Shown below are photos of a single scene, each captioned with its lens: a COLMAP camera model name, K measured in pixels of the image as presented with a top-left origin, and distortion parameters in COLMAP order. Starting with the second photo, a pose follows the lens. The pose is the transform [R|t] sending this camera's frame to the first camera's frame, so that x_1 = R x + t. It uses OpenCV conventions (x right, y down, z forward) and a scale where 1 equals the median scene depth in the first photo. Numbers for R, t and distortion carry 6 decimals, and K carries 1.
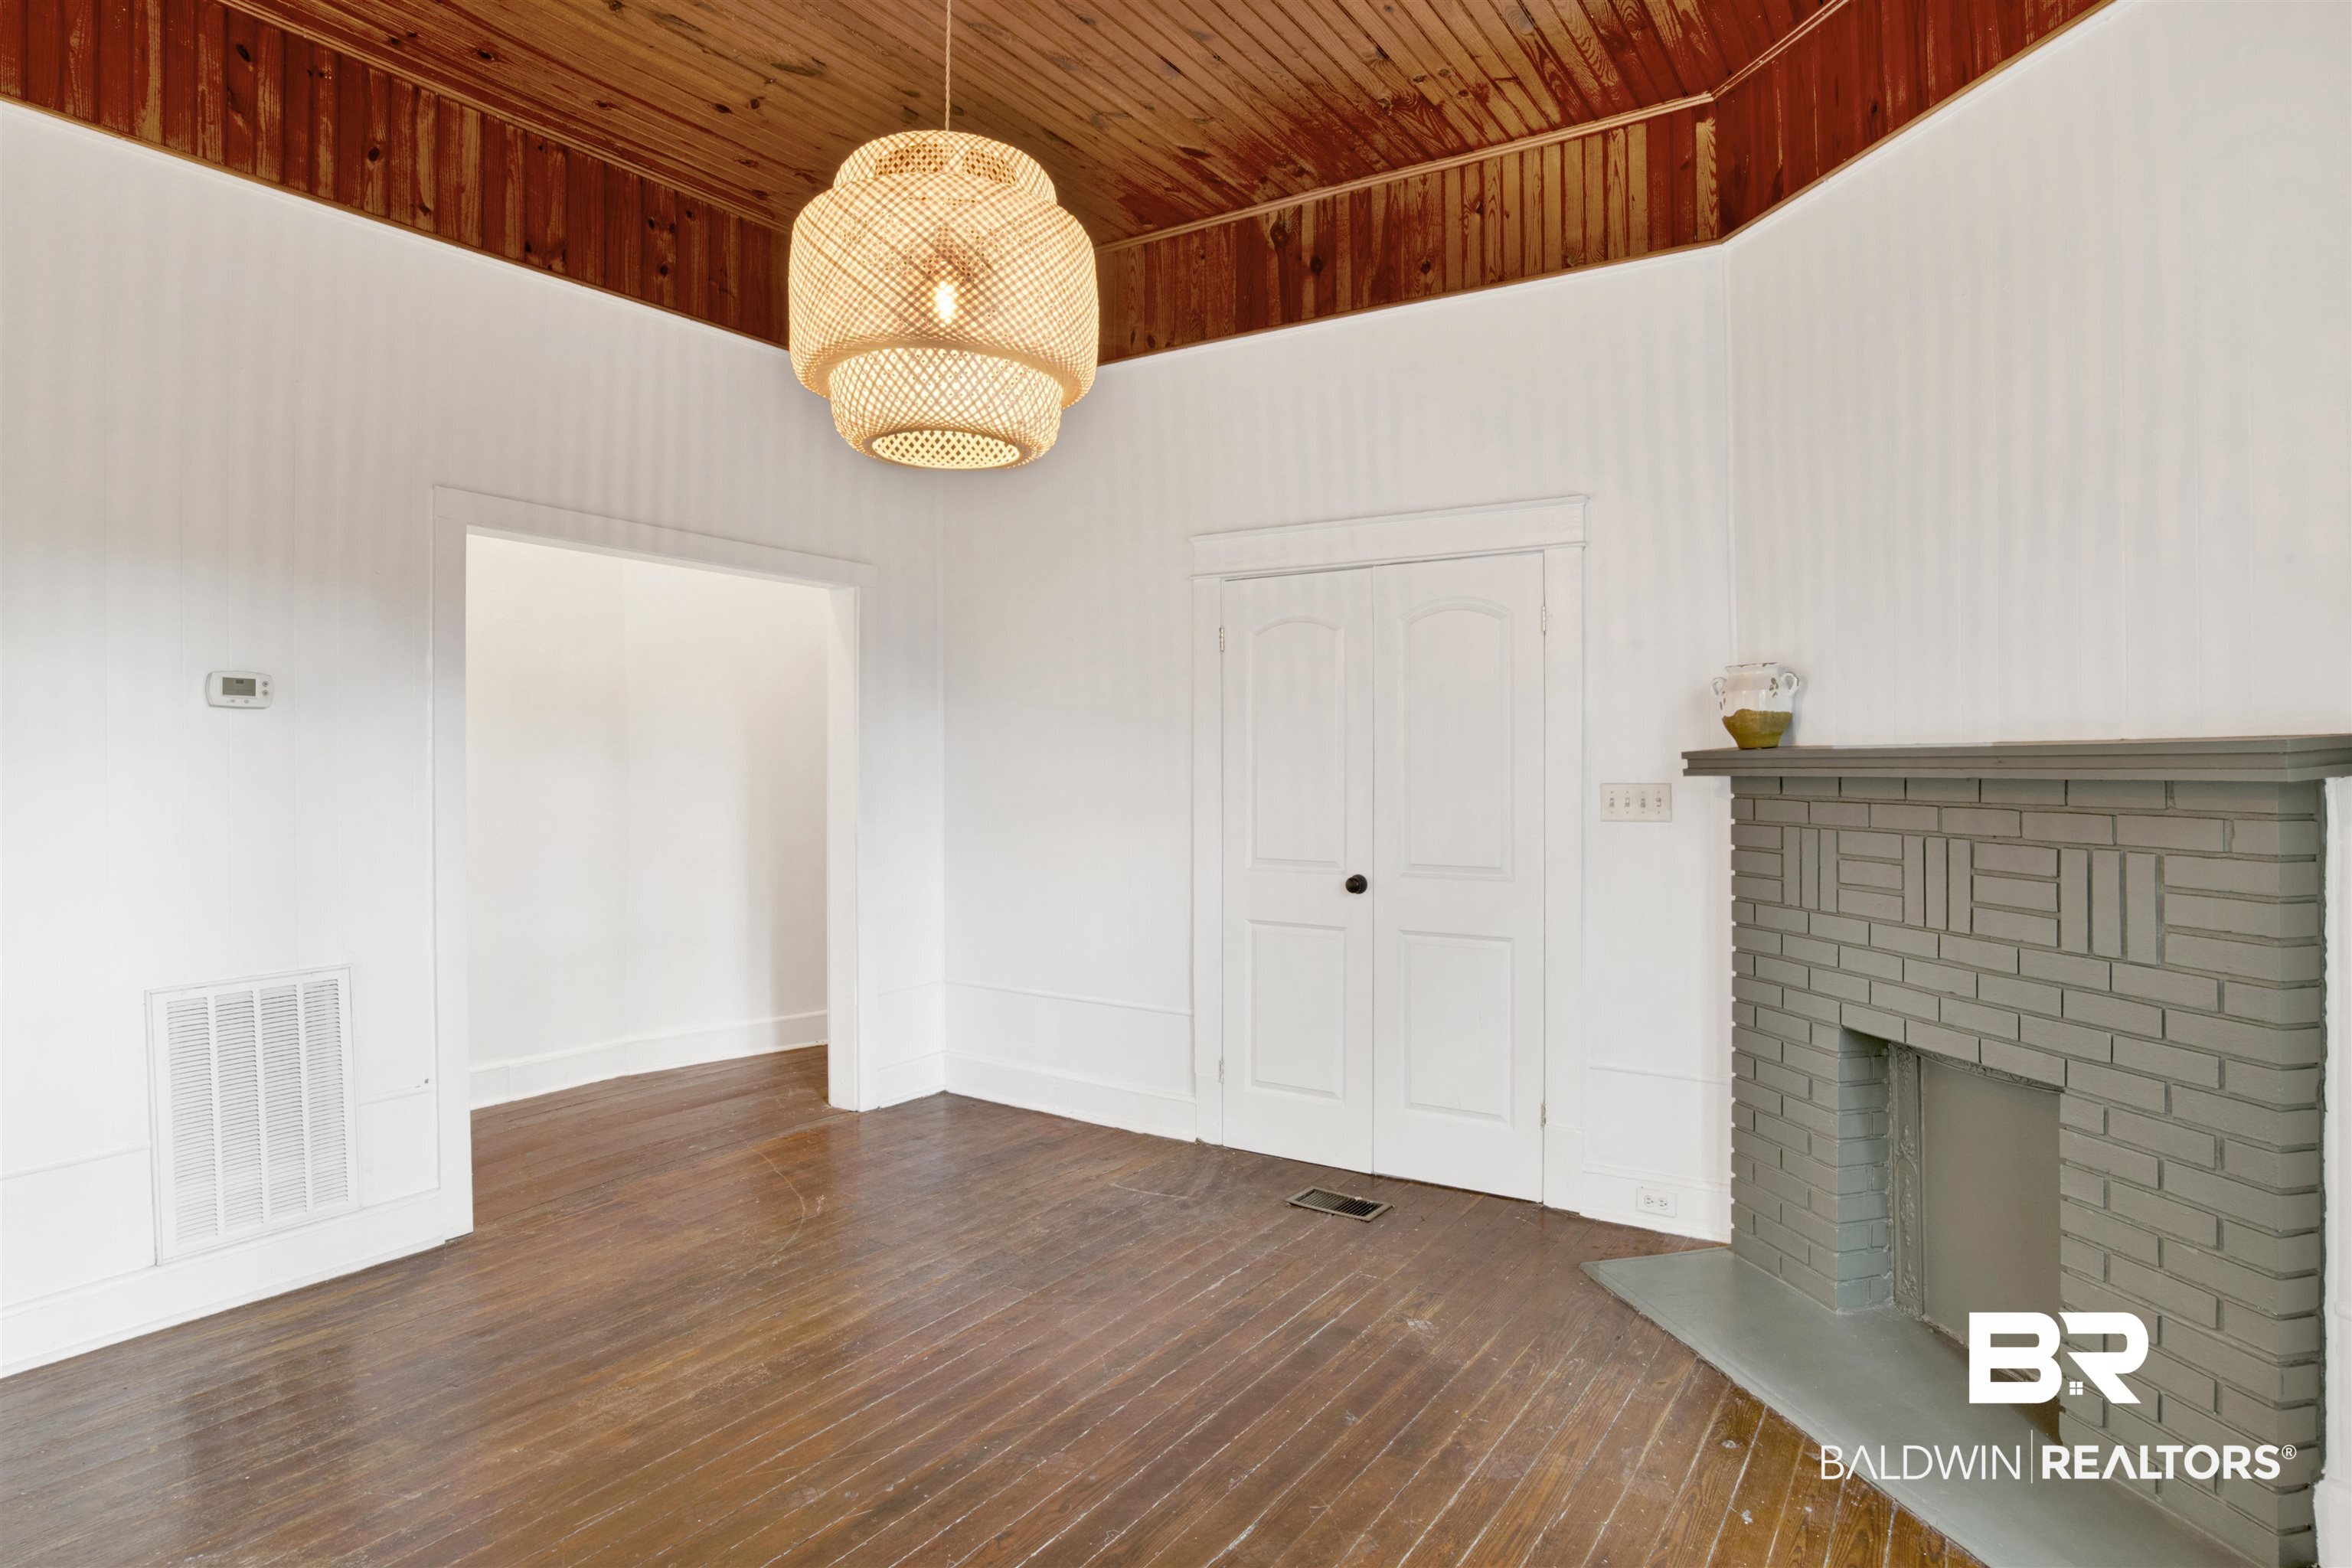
lens RADIAL K [[1288.8, 0, 1178.1], [0, 1288.8, 776.0], [0, 0, 1]] dist [-0.077166, 0.053857]
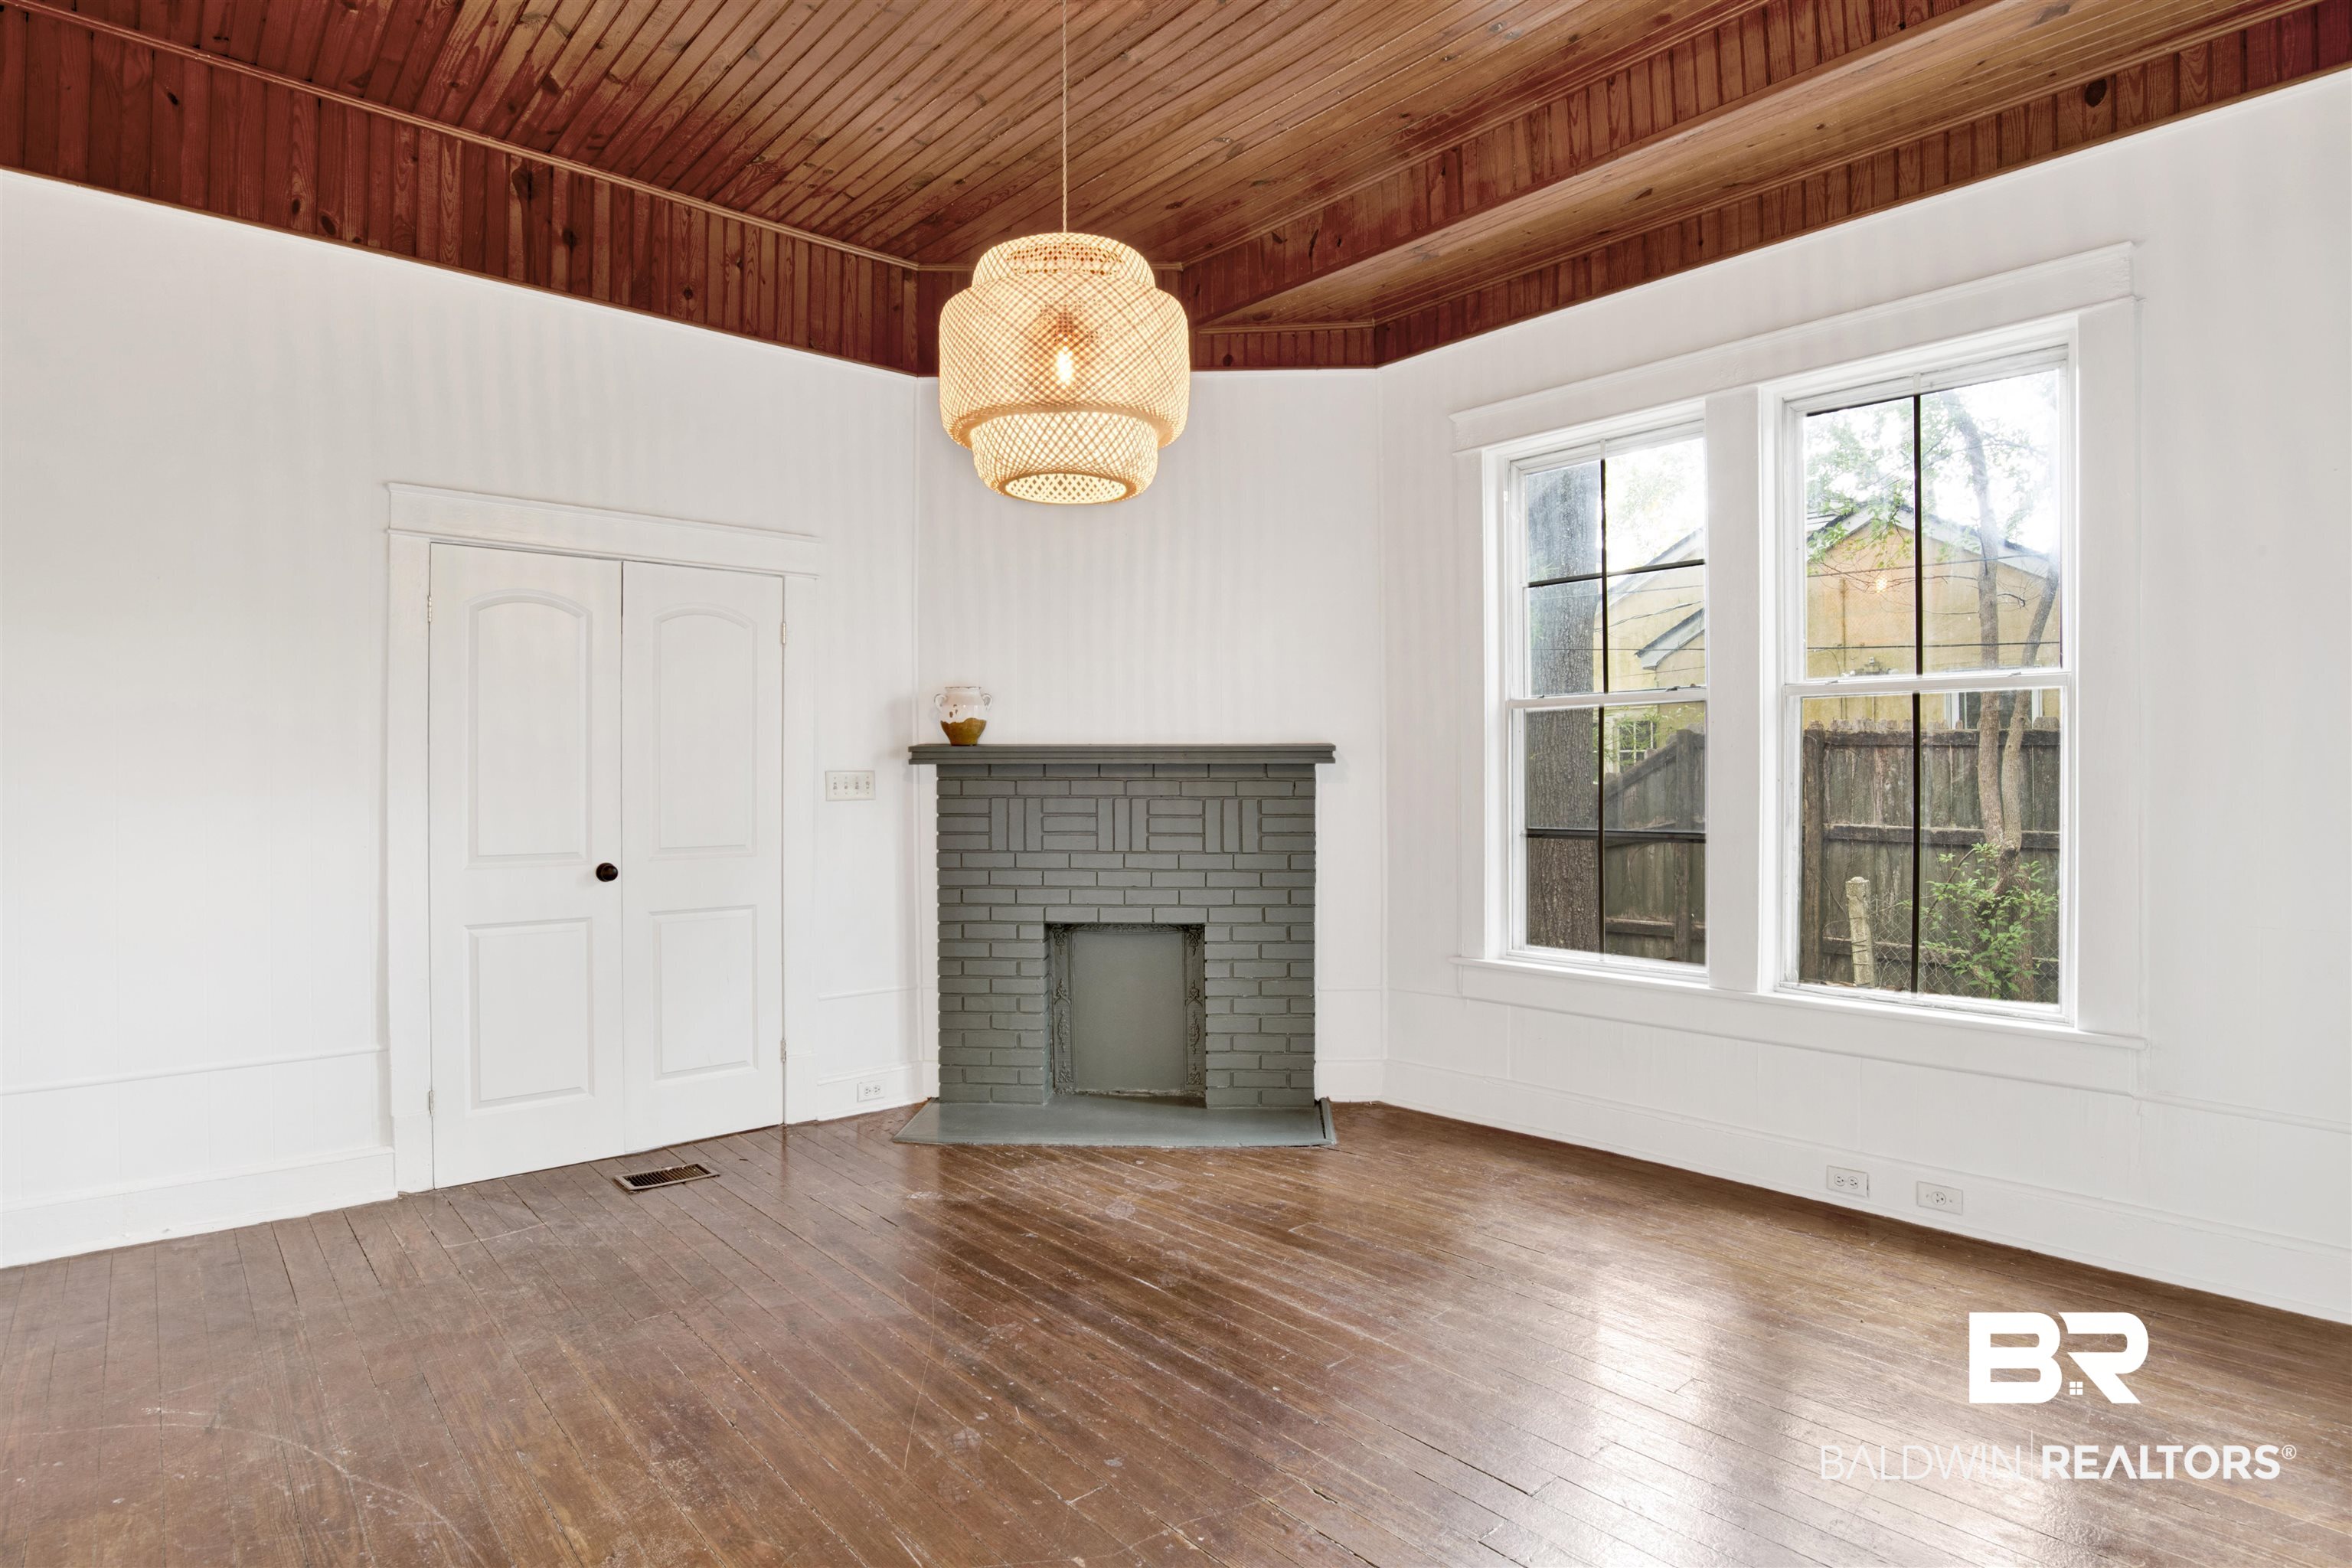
lens RADIAL K [[1276.9, 0, 1179.4], [0, 1276.9, 792.4], [0, 0, 1]] dist [-0.030306, 0.001418]
pose [[0.264524, -0.018937, 0.964193, -0.887939], [0.007223, 0.999818, 0.017655, 0.008337], [-0.964352, 0.002294, 0.264612, 0.381160]]
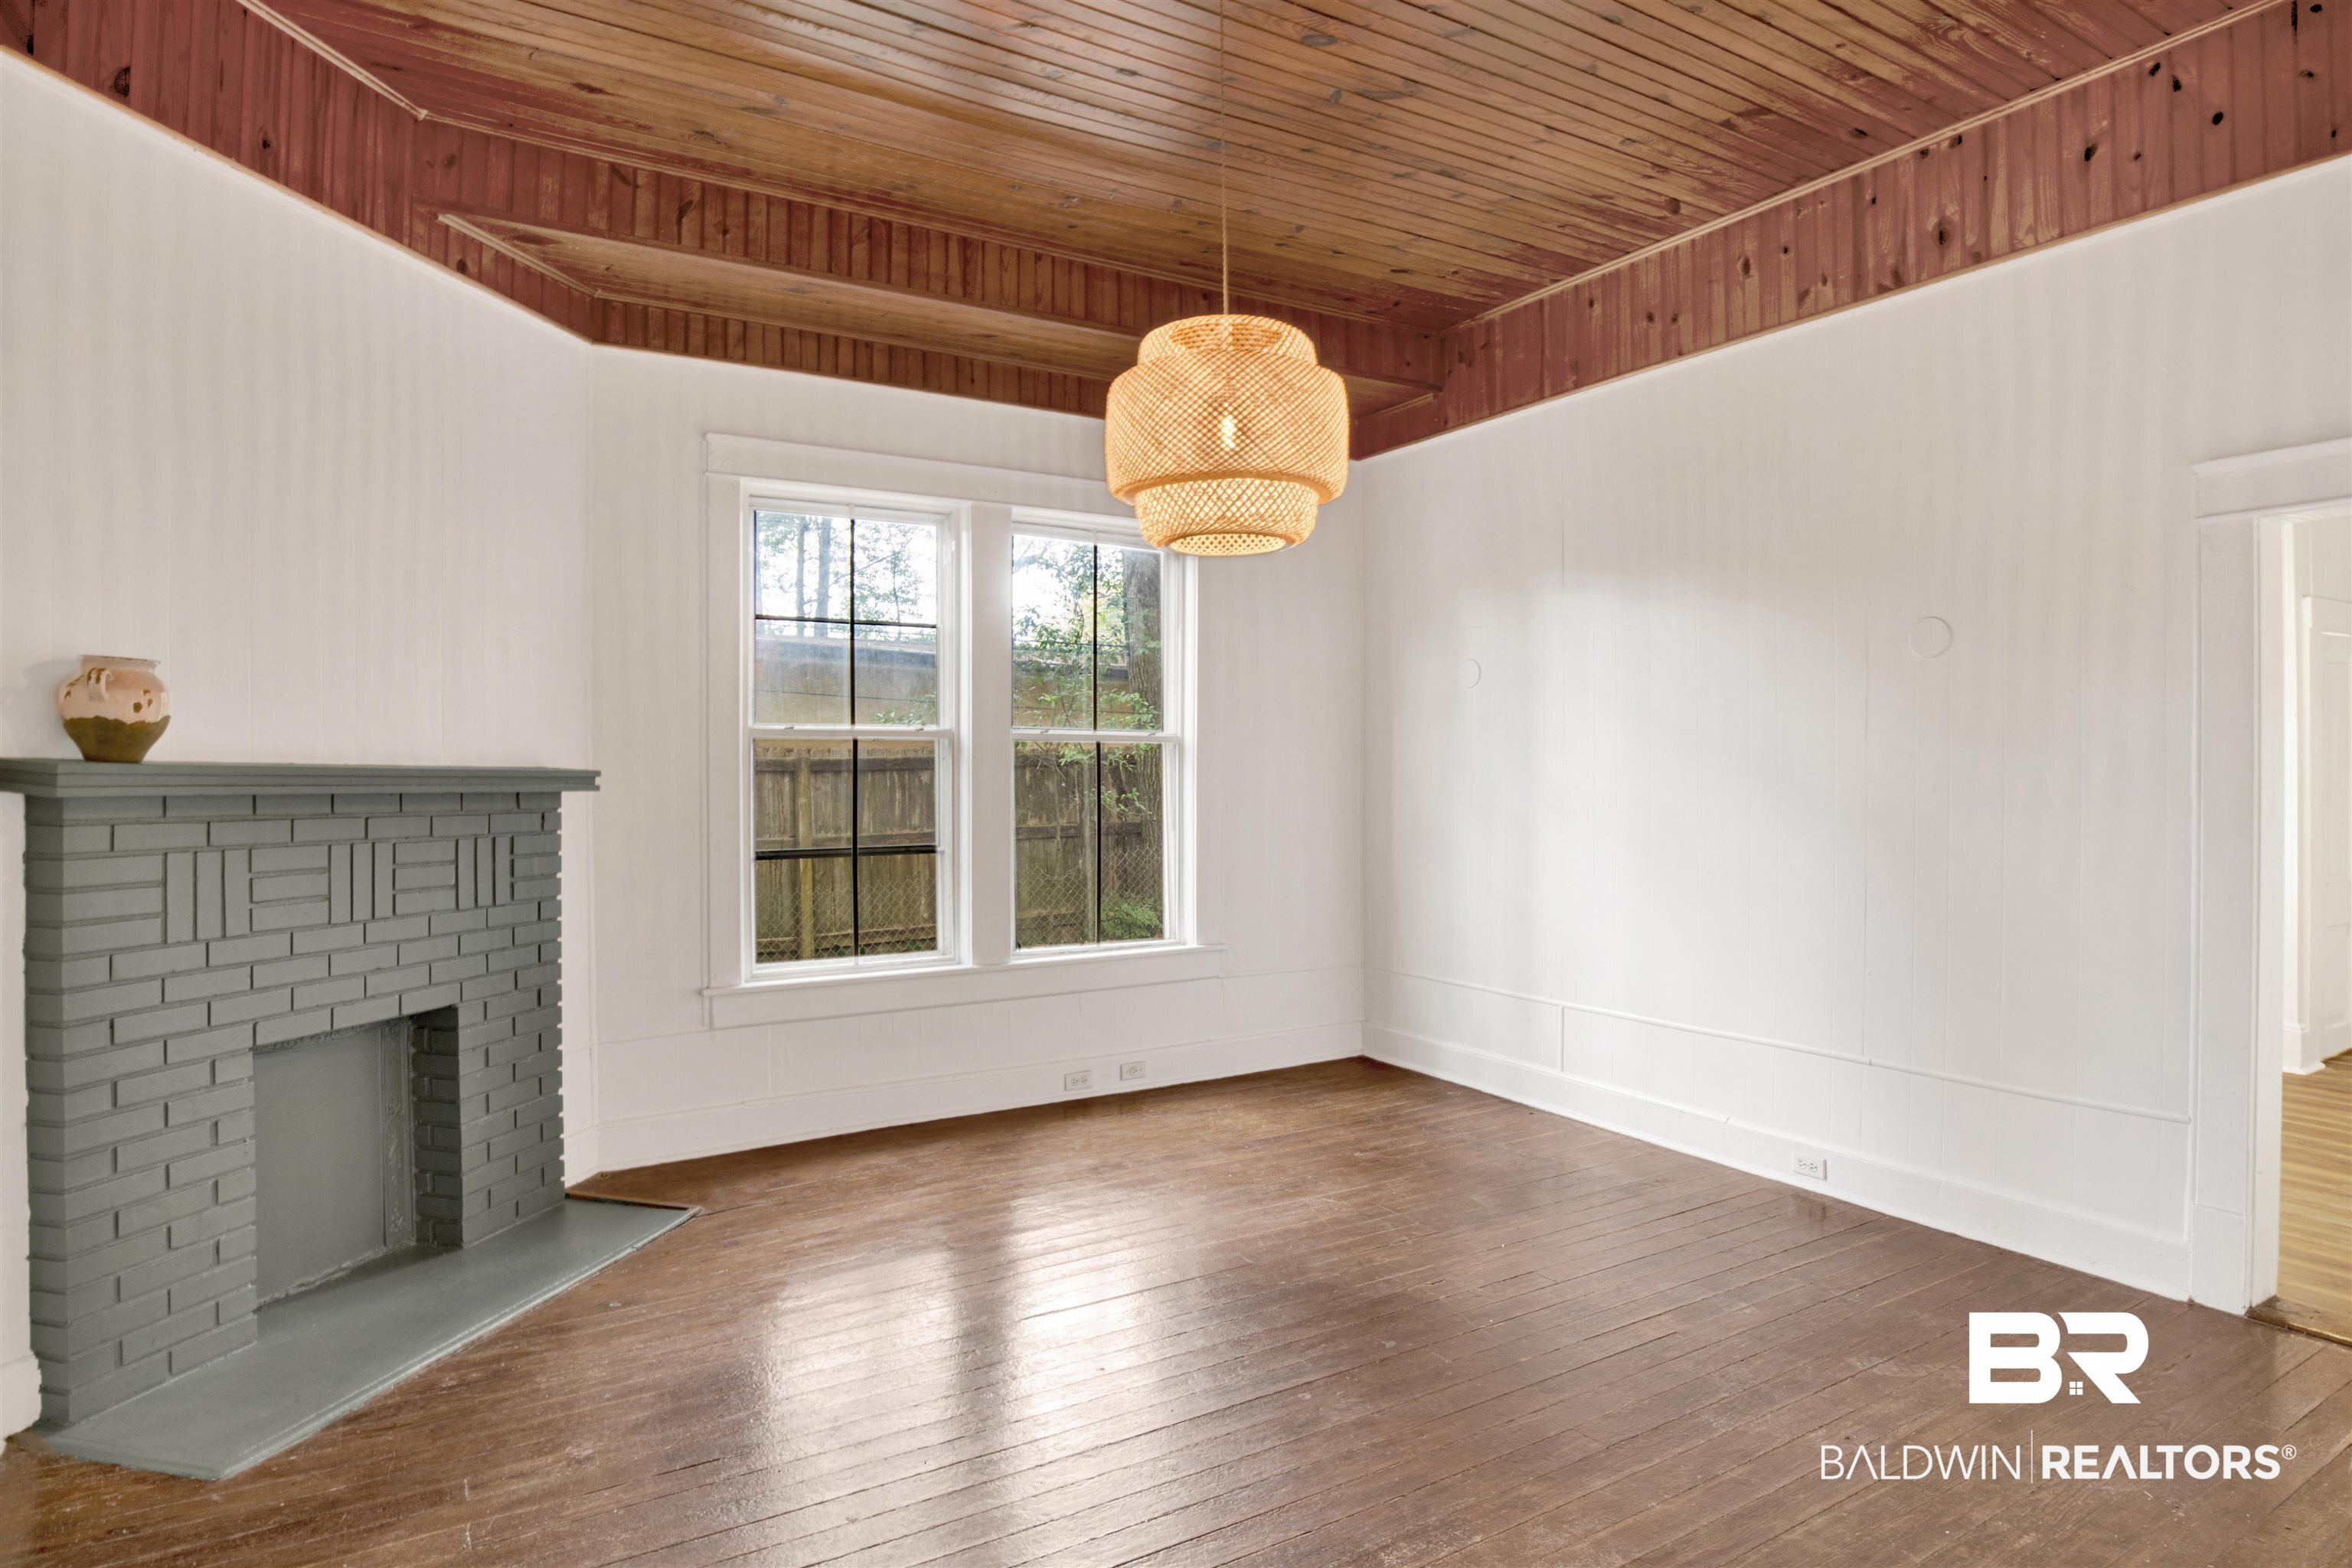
lens RADIAL K [[1230.5, 0, 1170.2], [0, 1230.5, 778.6], [0, 0, 1]] dist [-0.022383, 0.001576]
pose [[-0.888668, 0.001380, 0.458550, -0.500623], [0.004304, 0.999977, 0.005332, -0.012609], [-0.458532, 0.006713, -0.888653, 1.388107]]
